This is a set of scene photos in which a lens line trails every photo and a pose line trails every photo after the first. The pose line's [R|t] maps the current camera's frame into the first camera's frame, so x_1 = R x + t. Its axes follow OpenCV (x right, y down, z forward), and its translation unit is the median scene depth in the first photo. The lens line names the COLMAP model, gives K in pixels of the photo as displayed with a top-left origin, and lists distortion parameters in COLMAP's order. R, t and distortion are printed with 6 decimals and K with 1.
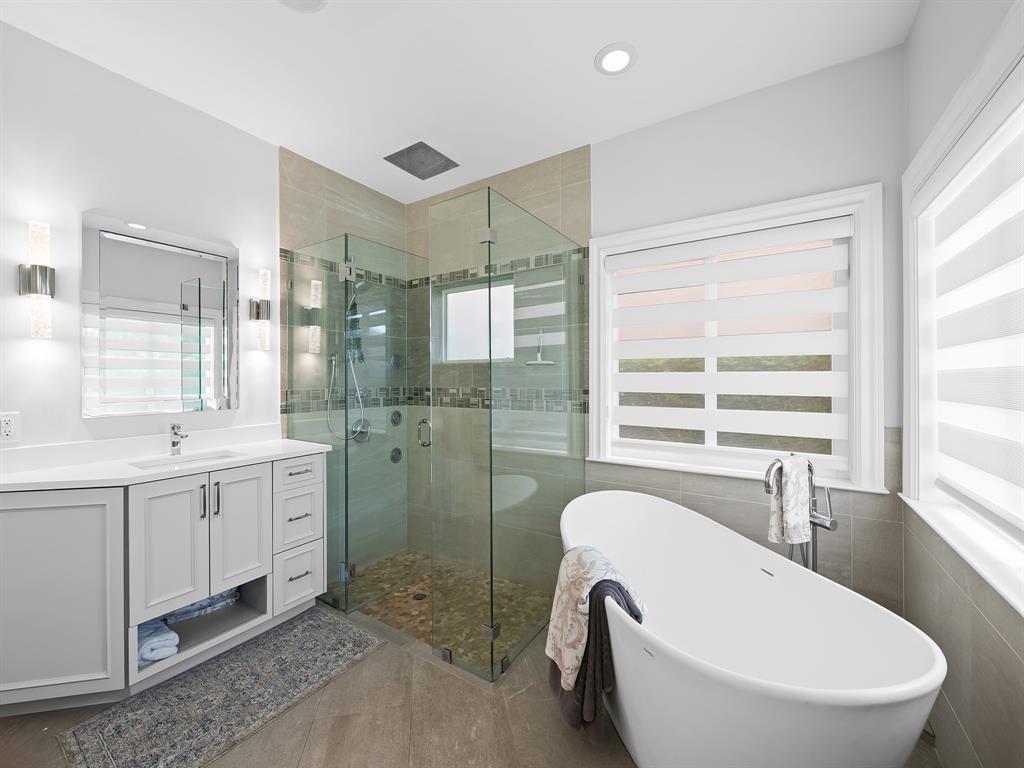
lens RADIAL K [[410.2, 0, 512.0], [0, 410.2, 384.0], [0, 0, 1]] dist [-0.000580, -0.000119]
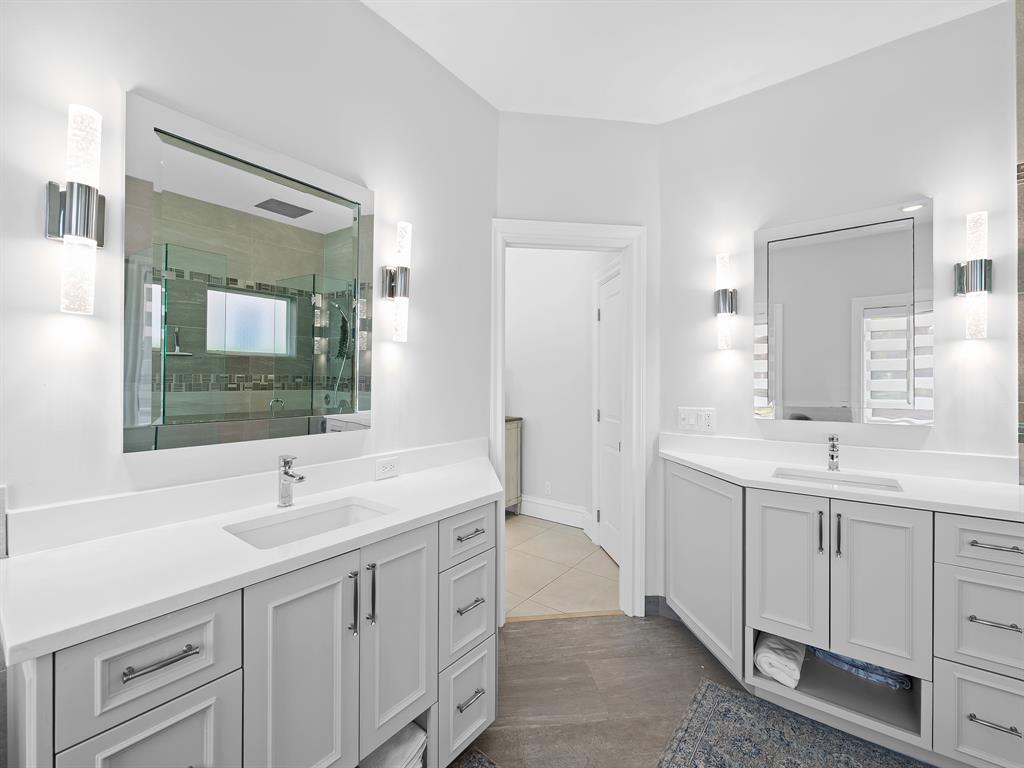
lens RADIAL K [[430.4, 0, 512.0], [0, 430.4, 384.0], [0, 0, 1]] dist [-0.002353, -0.000699]
pose [[-0.070086, 0.008075, -0.997508, 0.156174], [-0.015988, 0.999830, 0.009217, -0.009866], [0.997413, 0.016594, -0.069945, 0.430193]]
